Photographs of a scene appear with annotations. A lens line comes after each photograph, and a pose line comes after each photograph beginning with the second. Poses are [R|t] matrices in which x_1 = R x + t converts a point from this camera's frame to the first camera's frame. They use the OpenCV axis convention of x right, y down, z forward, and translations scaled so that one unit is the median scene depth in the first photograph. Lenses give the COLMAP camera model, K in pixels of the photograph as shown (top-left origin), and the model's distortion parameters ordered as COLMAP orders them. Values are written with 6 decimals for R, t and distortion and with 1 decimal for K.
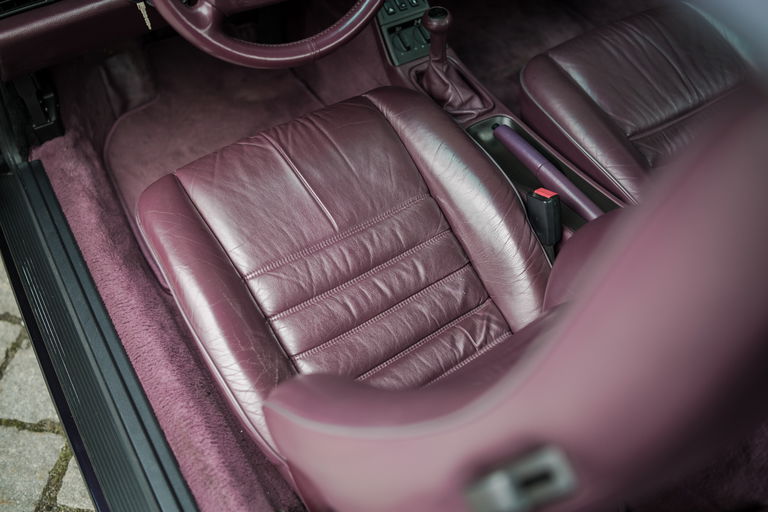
lens RADIAL K [[734.6, 0, 382.6], [0, 734.6, 258.6], [0, 0, 1]] dist [-0.077743, 0.014400]
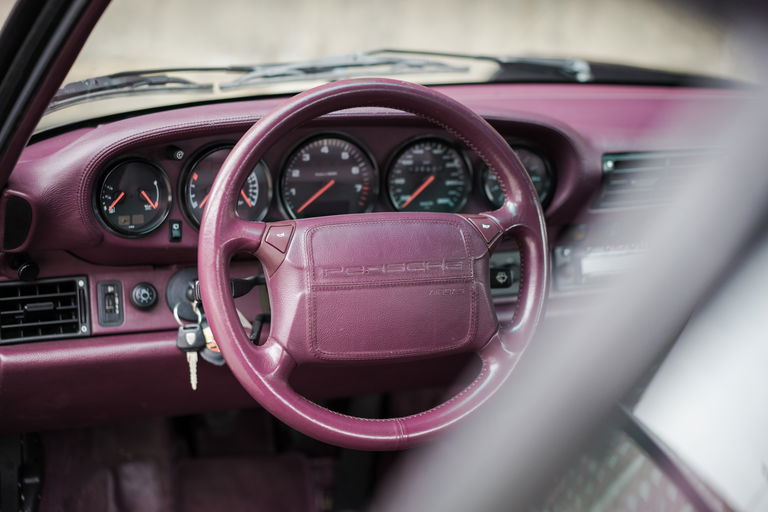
lens RADIAL K [[1222.7, 0, 383.7], [0, 1222.7, 255.3], [0, 0, 1]] dist [0.188779, -1.051829]
pose [[0.979764, 0.109367, -0.167632, 0.062678], [-0.184545, 0.817858, -0.545025, 0.199561], [0.077492, 0.564932, 0.821491, -0.110771]]
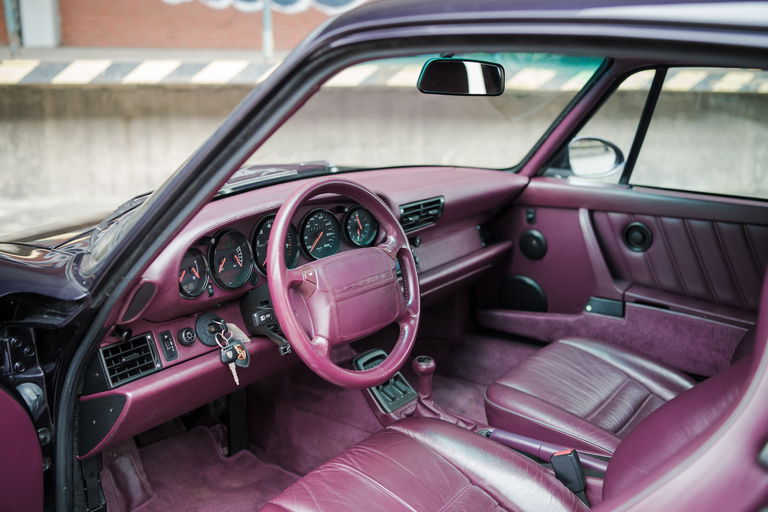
lens RADIAL K [[736.5, 0, 387.4], [0, 736.5, 263.7], [0, 0, 1]] dist [-0.072969, 0.005790]
pose [[0.928400, -0.084779, 0.361782, -0.431239], [0.282594, 0.793286, -0.539293, 0.215921], [-0.241276, 0.602917, 0.760445, -0.103723]]
